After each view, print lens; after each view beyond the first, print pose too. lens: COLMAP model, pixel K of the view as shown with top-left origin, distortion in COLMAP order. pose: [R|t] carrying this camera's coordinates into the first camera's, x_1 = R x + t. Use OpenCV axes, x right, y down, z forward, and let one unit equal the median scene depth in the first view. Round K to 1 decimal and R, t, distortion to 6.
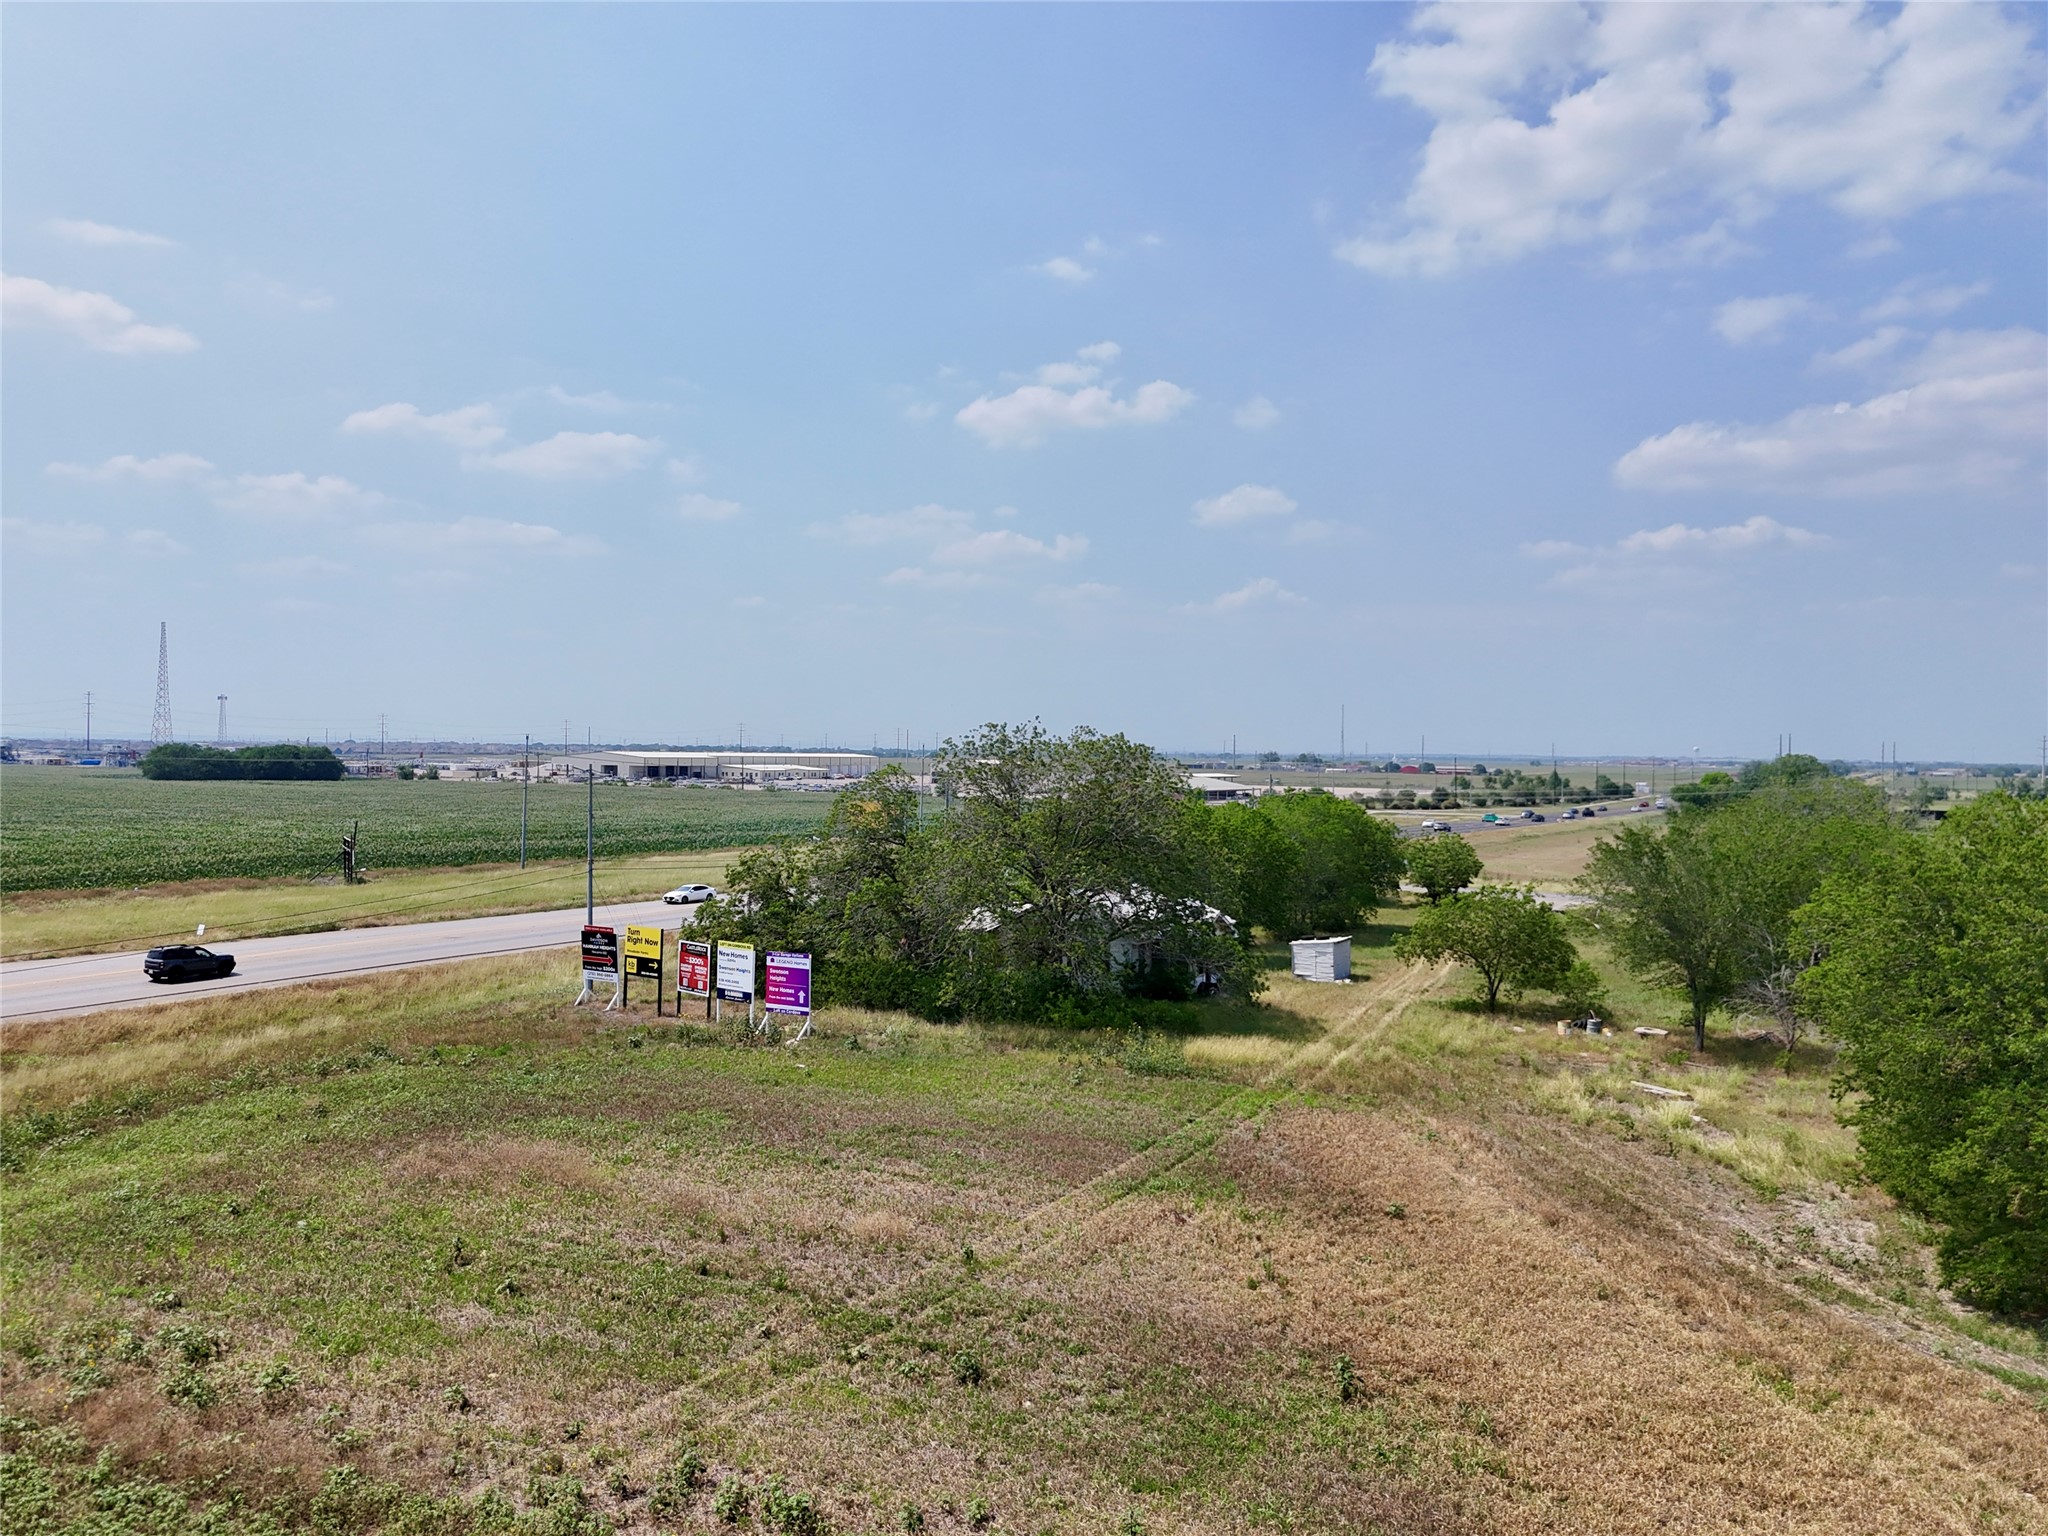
lens RADIAL K [[1454.5, 0, 1021.8], [0, 1454.5, 770.4], [0, 0, 1]] dist [0.021861, 0.000361]
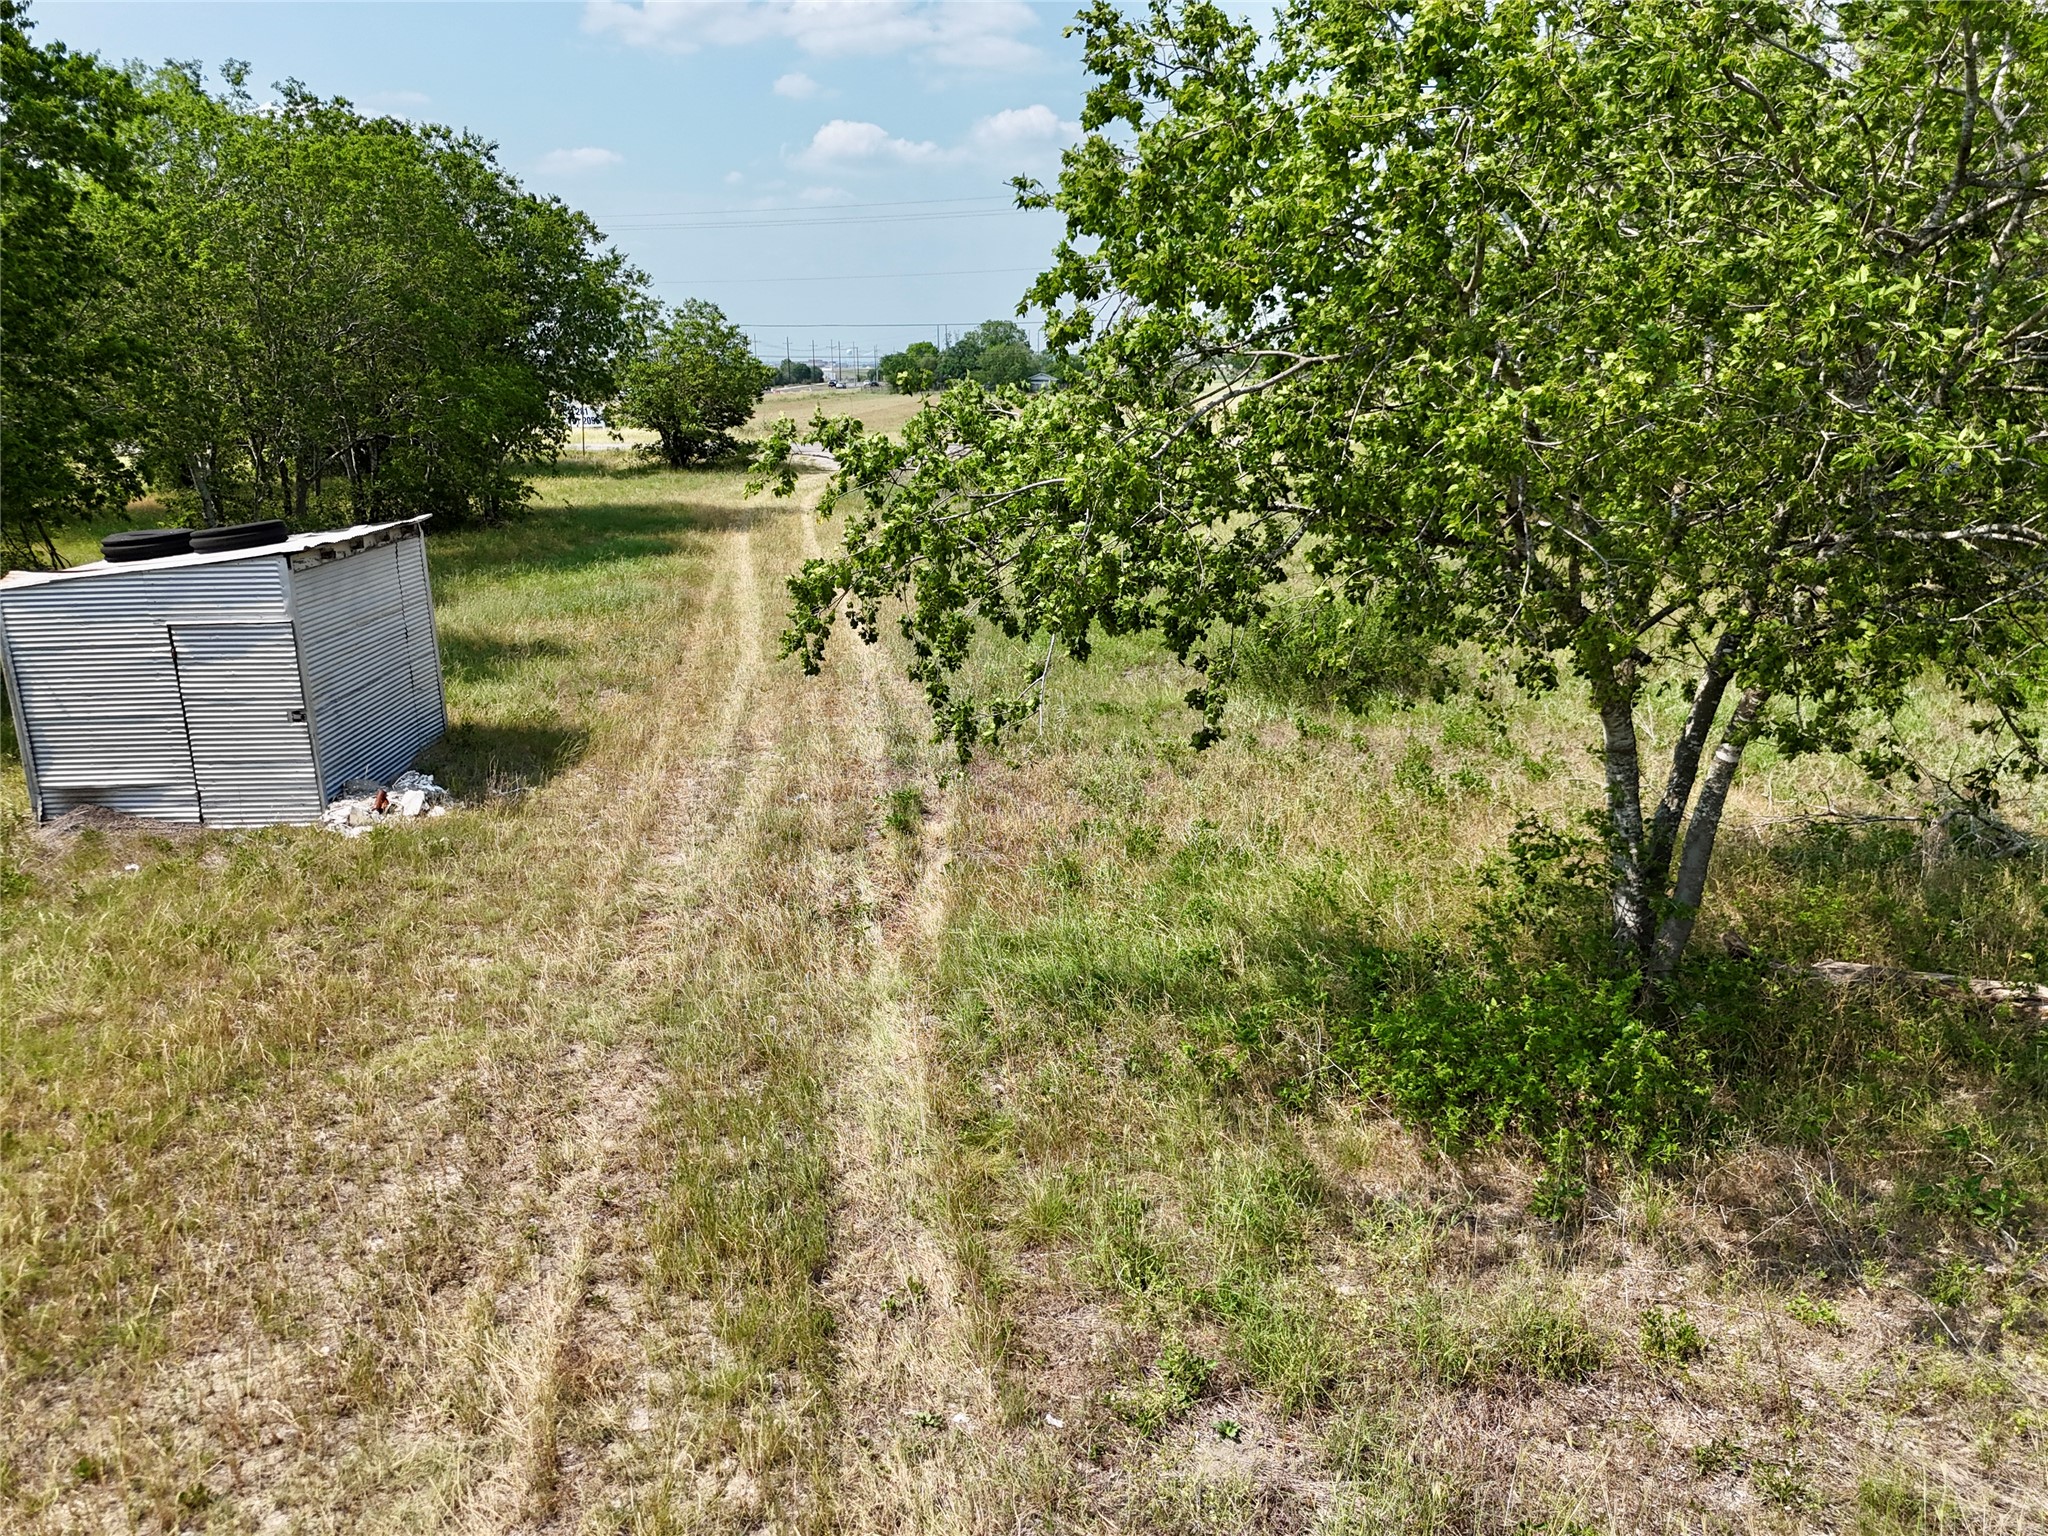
lens RADIAL K [[1454.5, 0, 1023.1], [0, 1454.5, 768.0], [0, 0, 1]] dist [0.021861, 0.000361]
pose [[0.851895, -0.147739, 0.502441, 0.133803], [0.013918, 0.965433, 0.260279, 0.067781], [-0.523527, -0.214738, 0.824504, 0.558772]]
